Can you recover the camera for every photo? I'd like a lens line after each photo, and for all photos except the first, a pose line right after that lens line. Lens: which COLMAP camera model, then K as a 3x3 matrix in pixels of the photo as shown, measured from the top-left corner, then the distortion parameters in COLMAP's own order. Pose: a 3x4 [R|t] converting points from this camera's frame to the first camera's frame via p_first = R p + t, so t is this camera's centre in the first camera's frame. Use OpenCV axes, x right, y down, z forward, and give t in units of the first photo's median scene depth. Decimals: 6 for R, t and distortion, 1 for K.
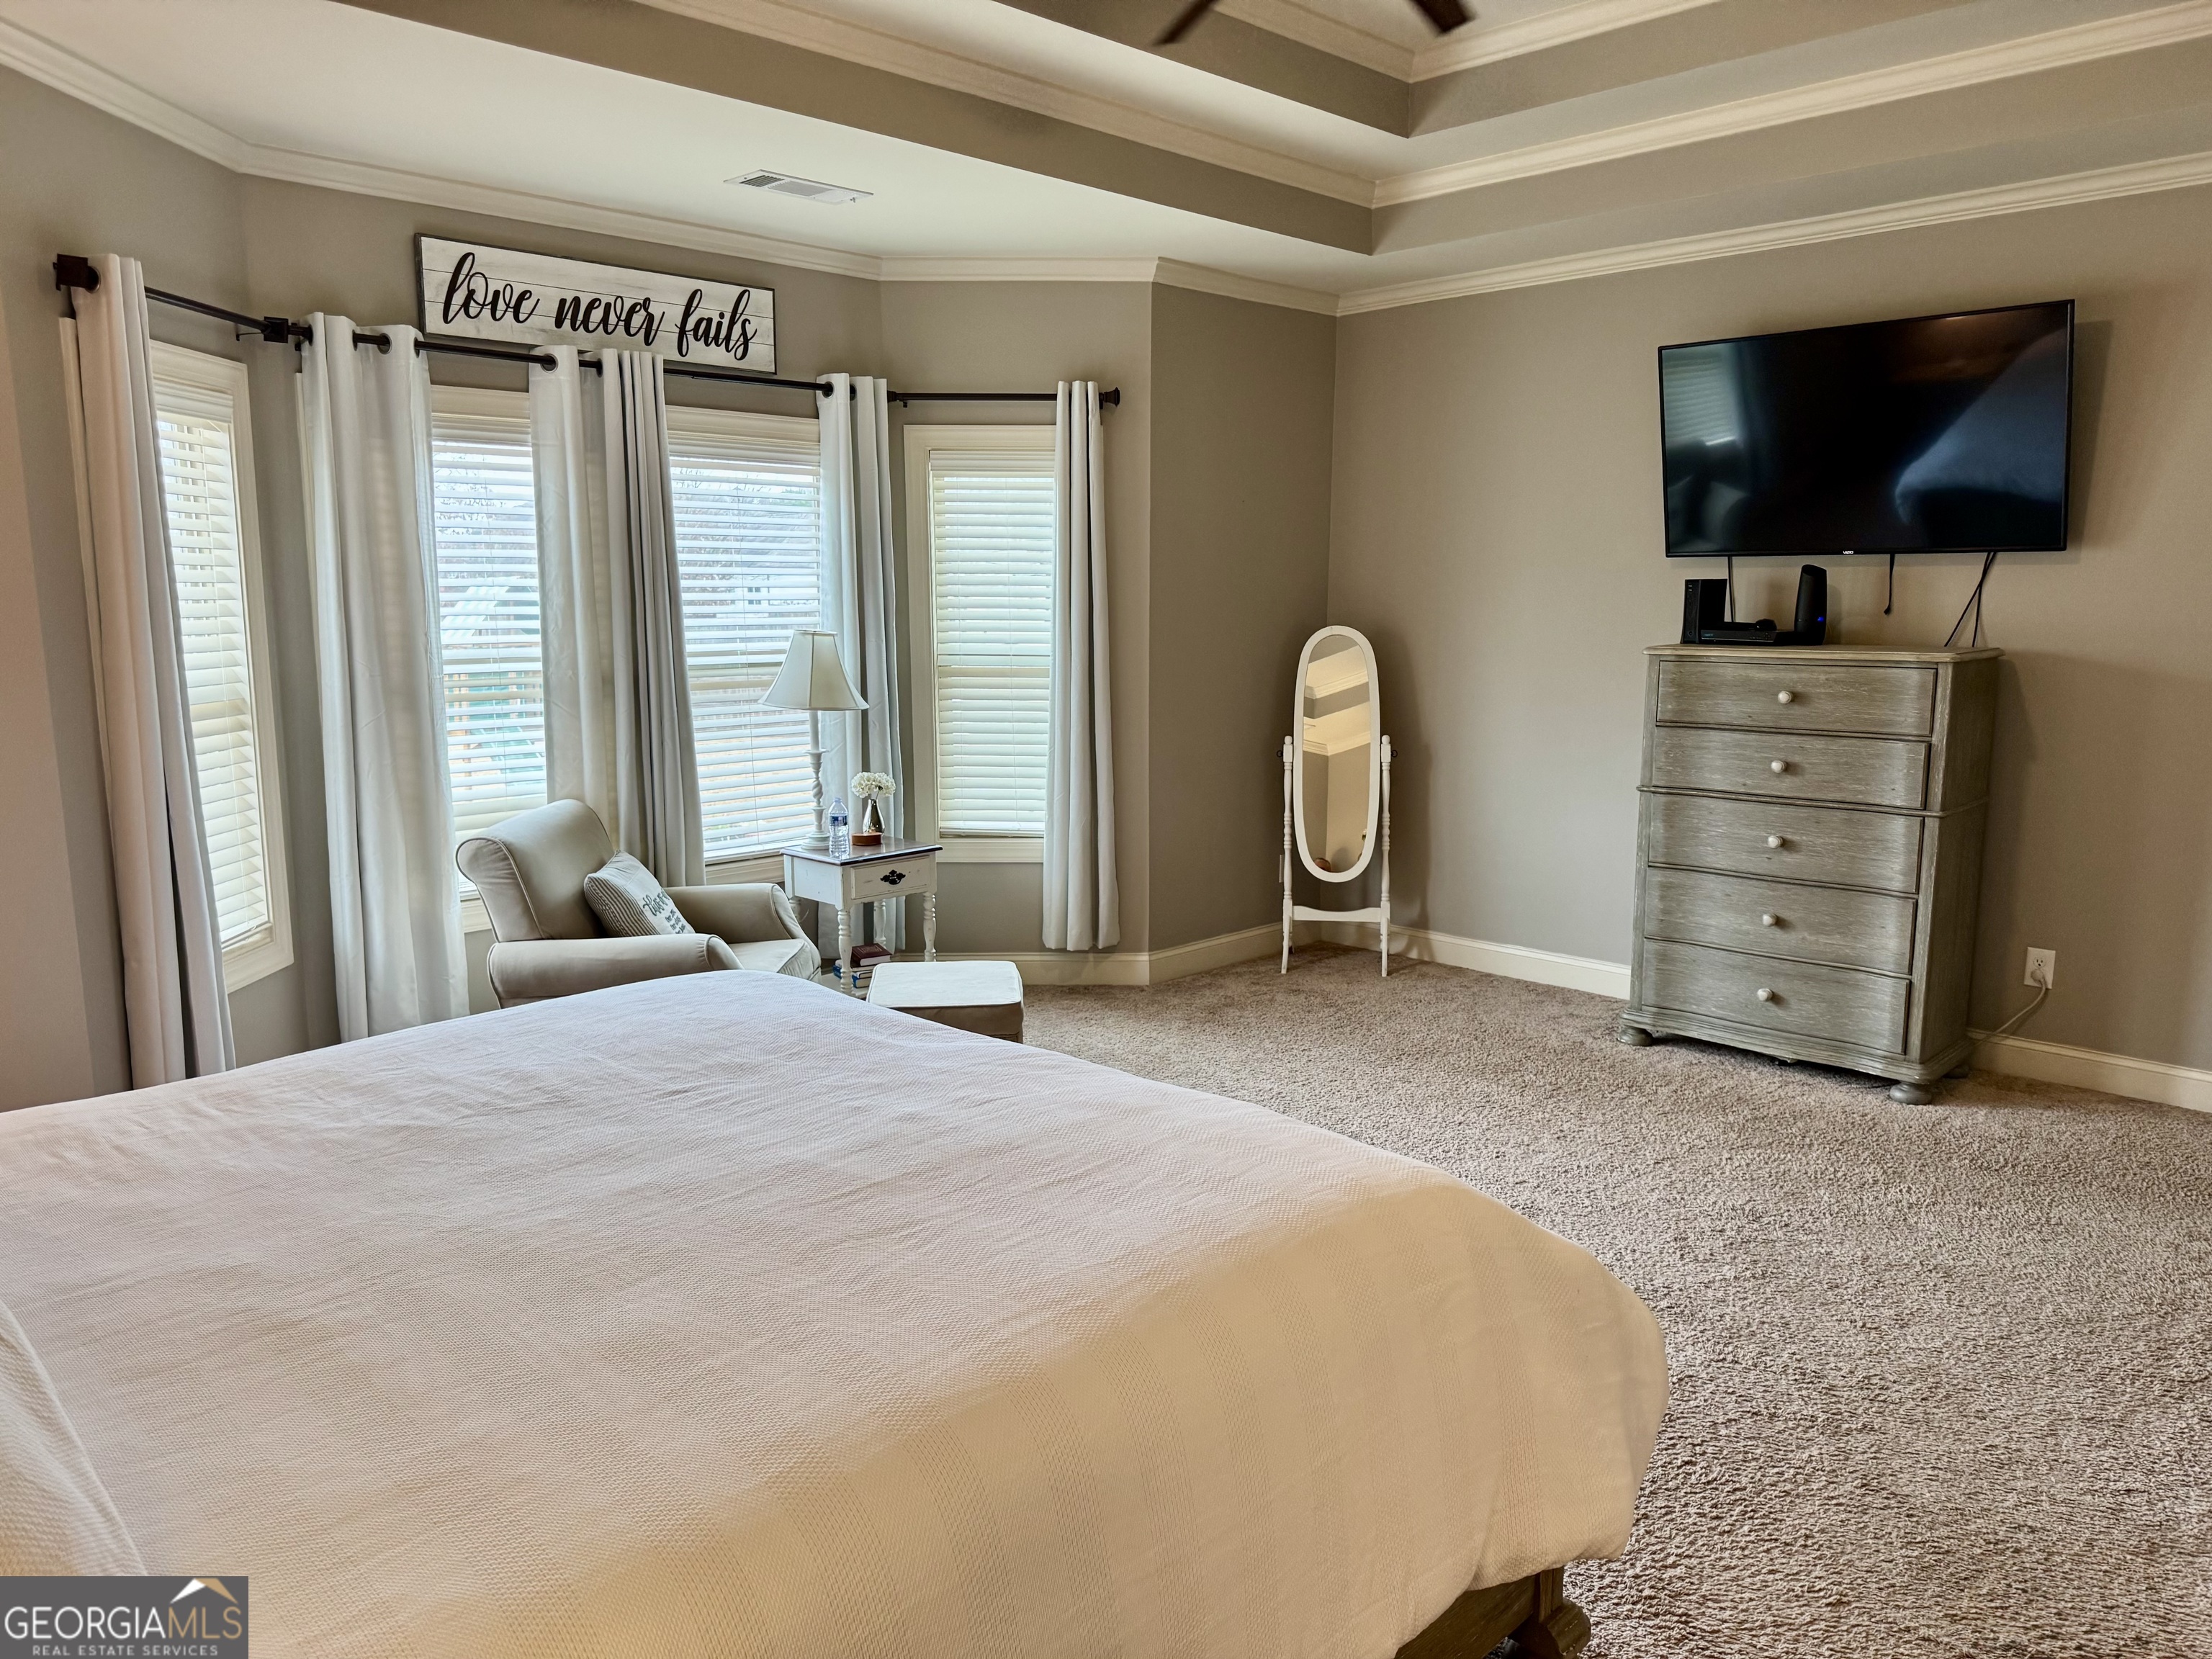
lens RADIAL K [[1561.5, 0, 1115.1], [0, 1561.5, 850.3], [0, 0, 1]] dist [0.008092, -0.001239]
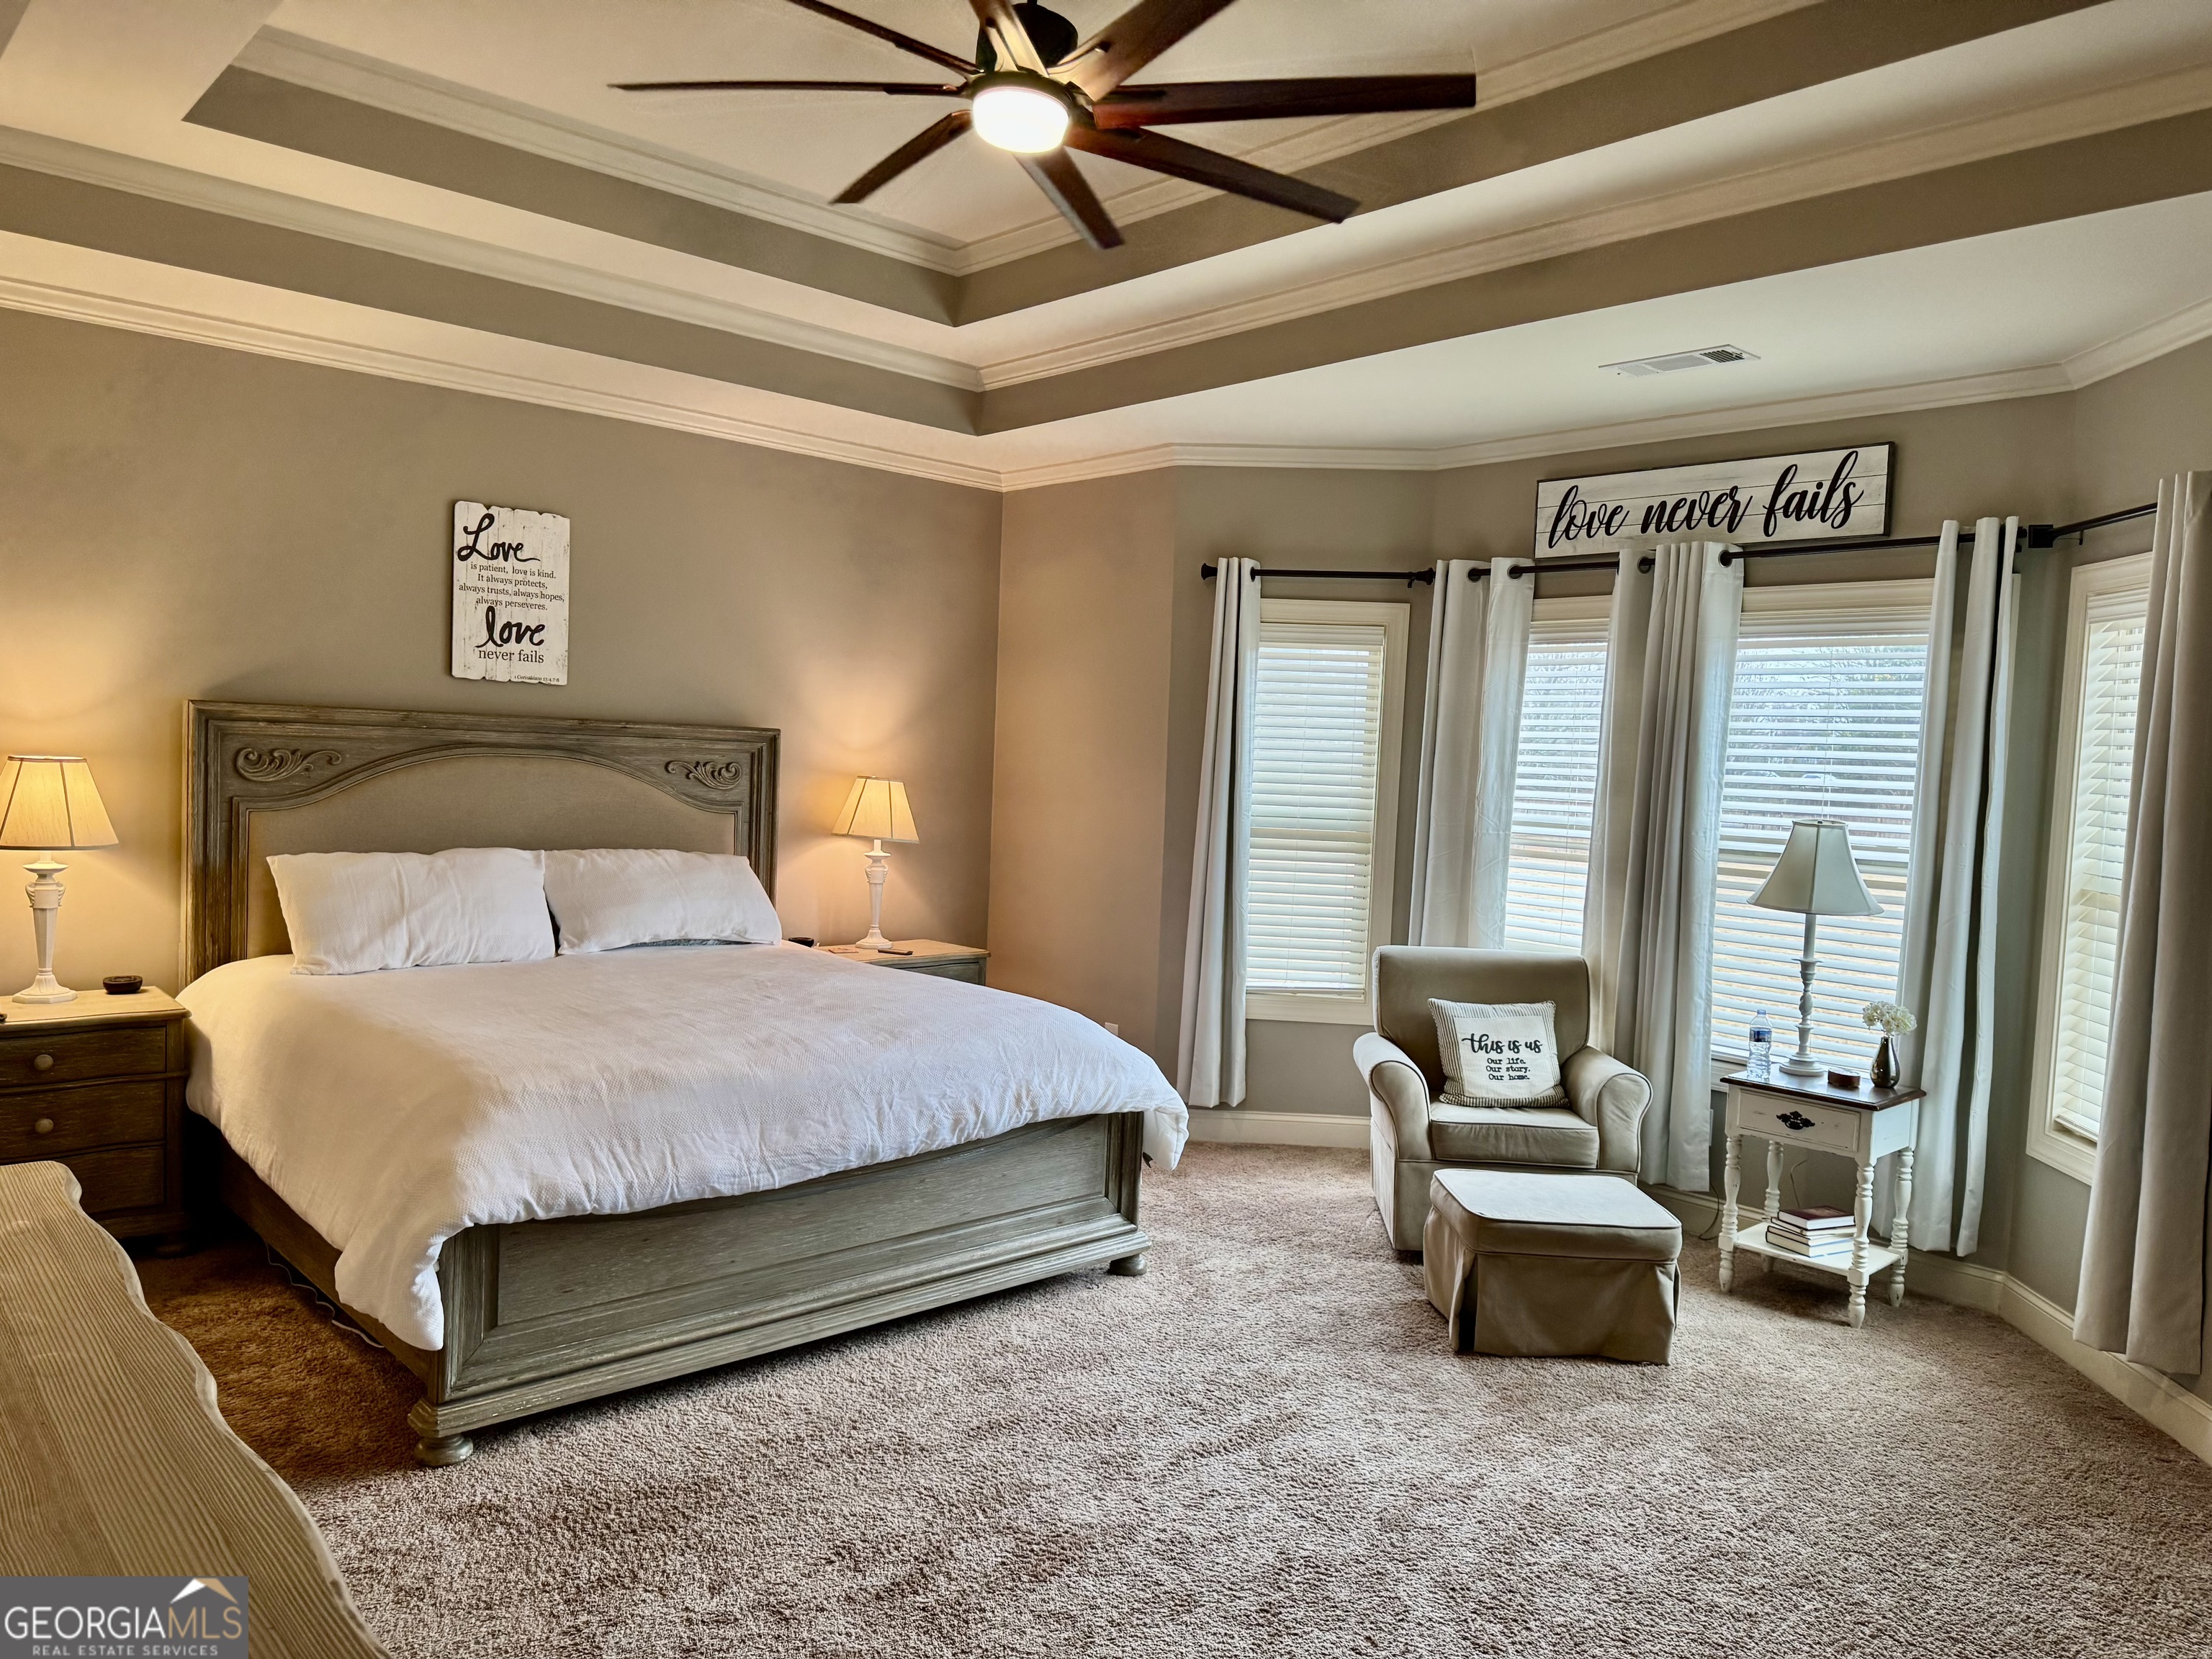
lens RADIAL K [[1561.5, 0, 1117.3], [0, 1561.5, 818.3], [0, 0, 1]] dist [0.008092, -0.001239]
pose [[-0.031837, 0.045460, -0.998459, 0.734061], [-0.201820, 0.978096, 0.050968, -0.115883], [0.978905, 0.203132, -0.021964, 0.680404]]
